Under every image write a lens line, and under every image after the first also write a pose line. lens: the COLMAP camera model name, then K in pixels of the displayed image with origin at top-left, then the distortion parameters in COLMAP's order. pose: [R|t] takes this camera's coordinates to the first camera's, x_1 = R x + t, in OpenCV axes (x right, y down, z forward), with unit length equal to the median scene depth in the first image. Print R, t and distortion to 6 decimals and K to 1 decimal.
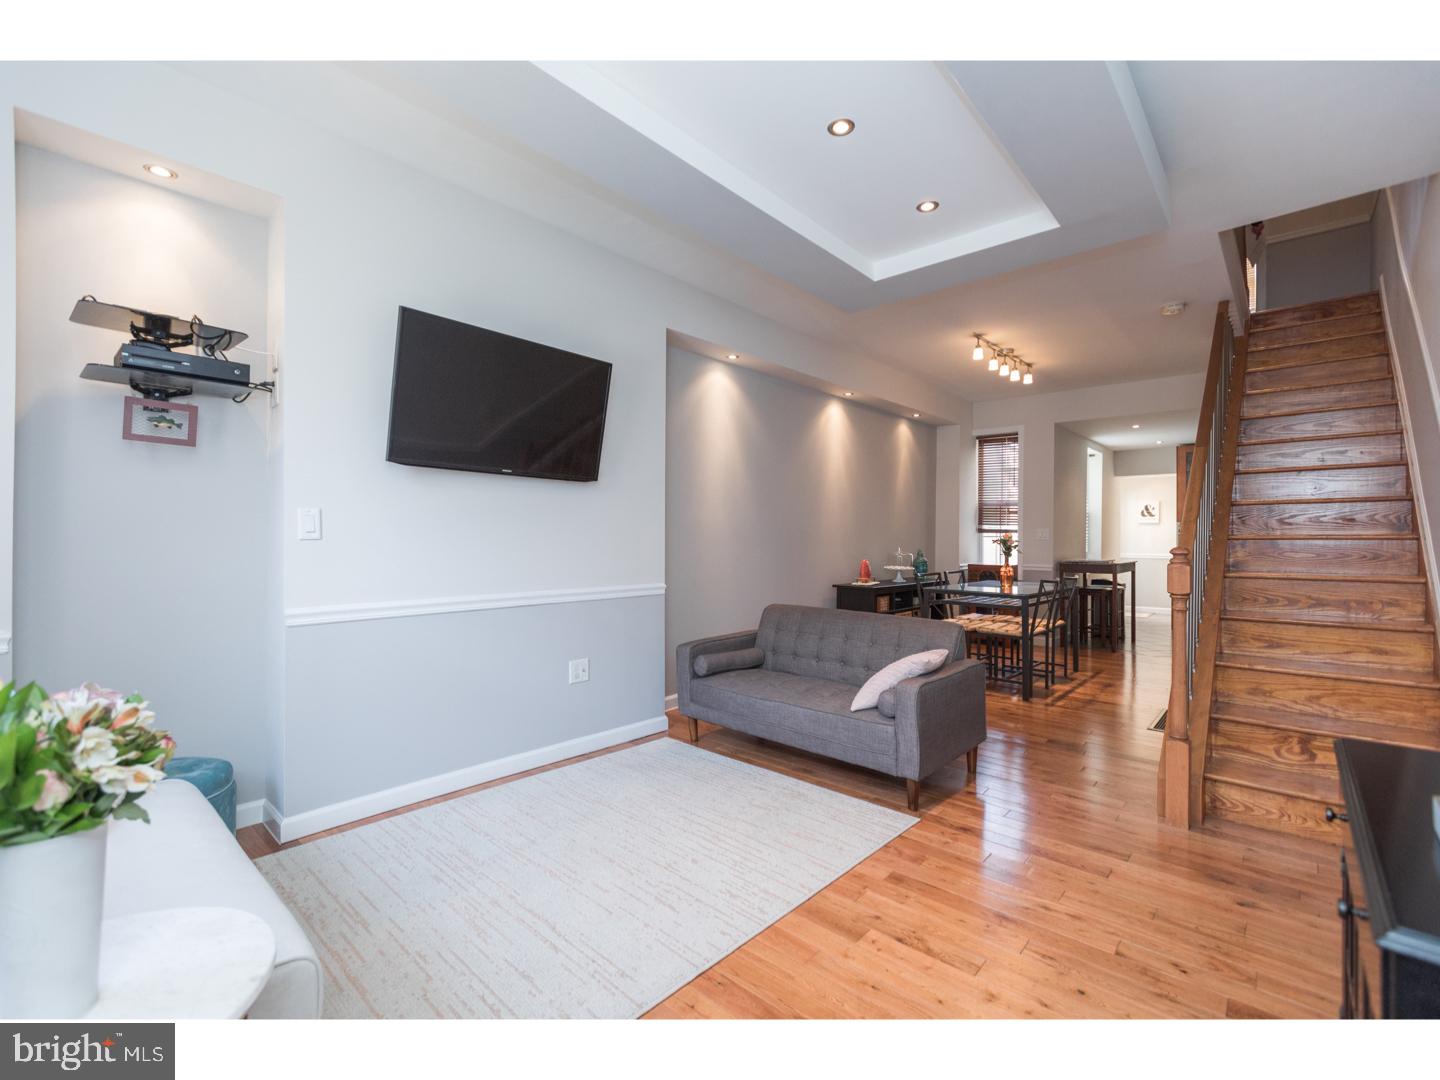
lens RADIAL K [[637.0, 0, 717.2], [0, 637.0, 536.8], [0, 0, 1]] dist [-0.000571, -0.000128]
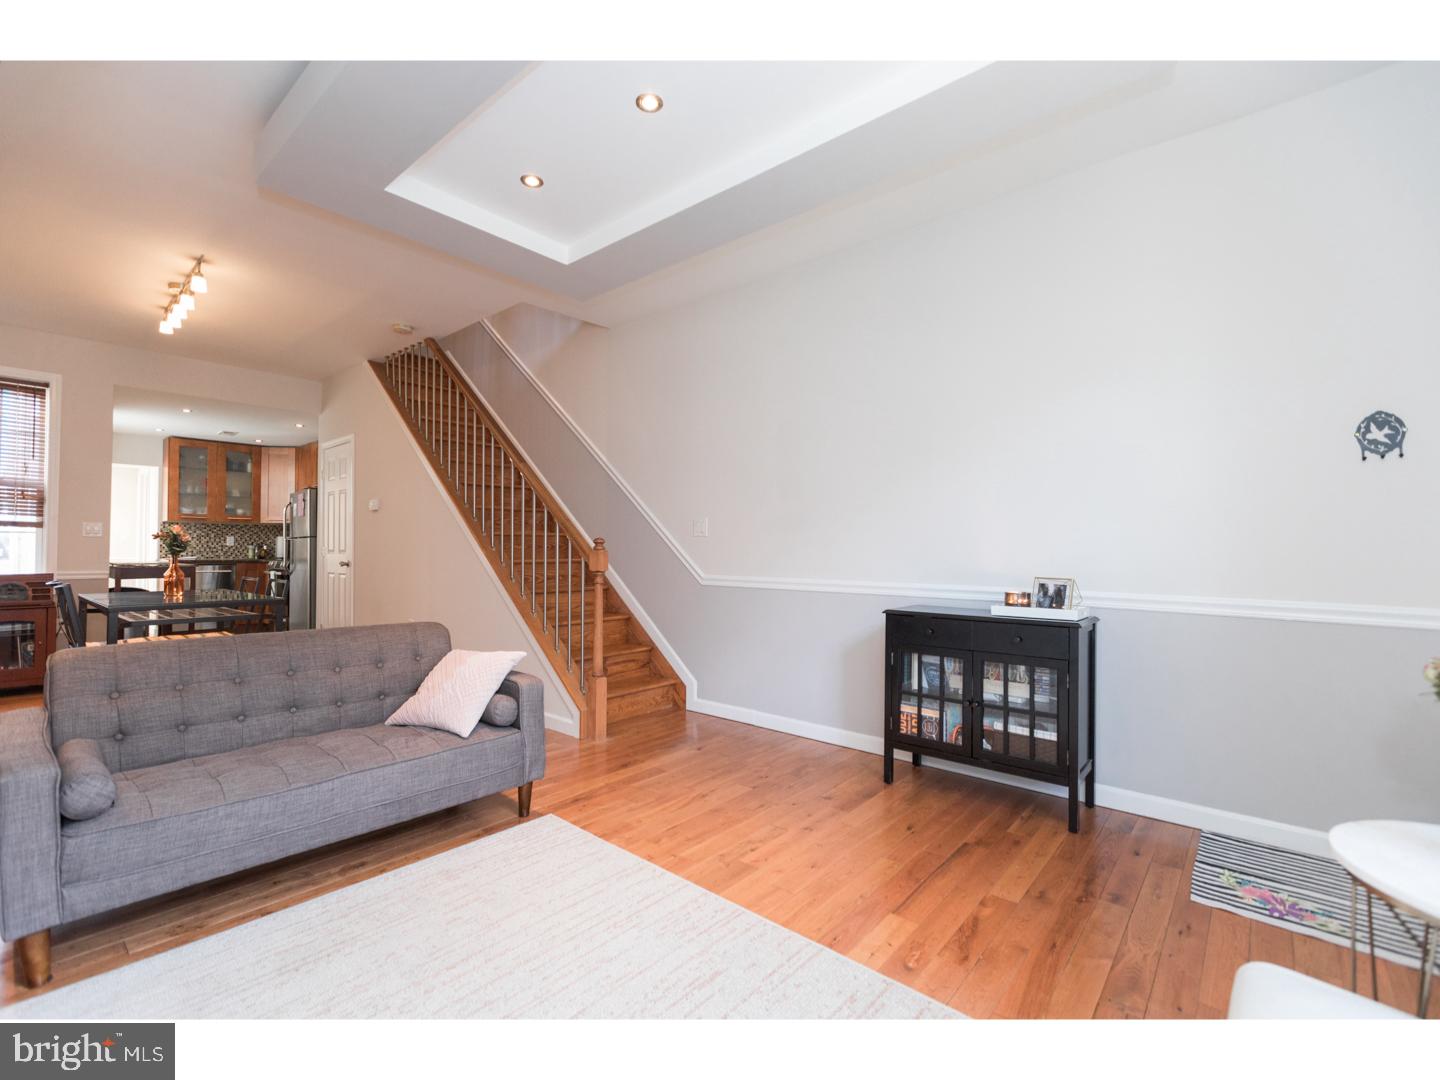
lens RADIAL K [[634.3, 0, 712.1], [0, 634.3, 547.2], [0, 0, 1]] dist [0.002676, 0.000368]
pose [[-0.022943, 0.000570, 0.999737, -0.299917], [-0.005941, 0.999982, -0.000707, 0.015288], [-0.999719, -0.005956, -0.022939, 0.353432]]
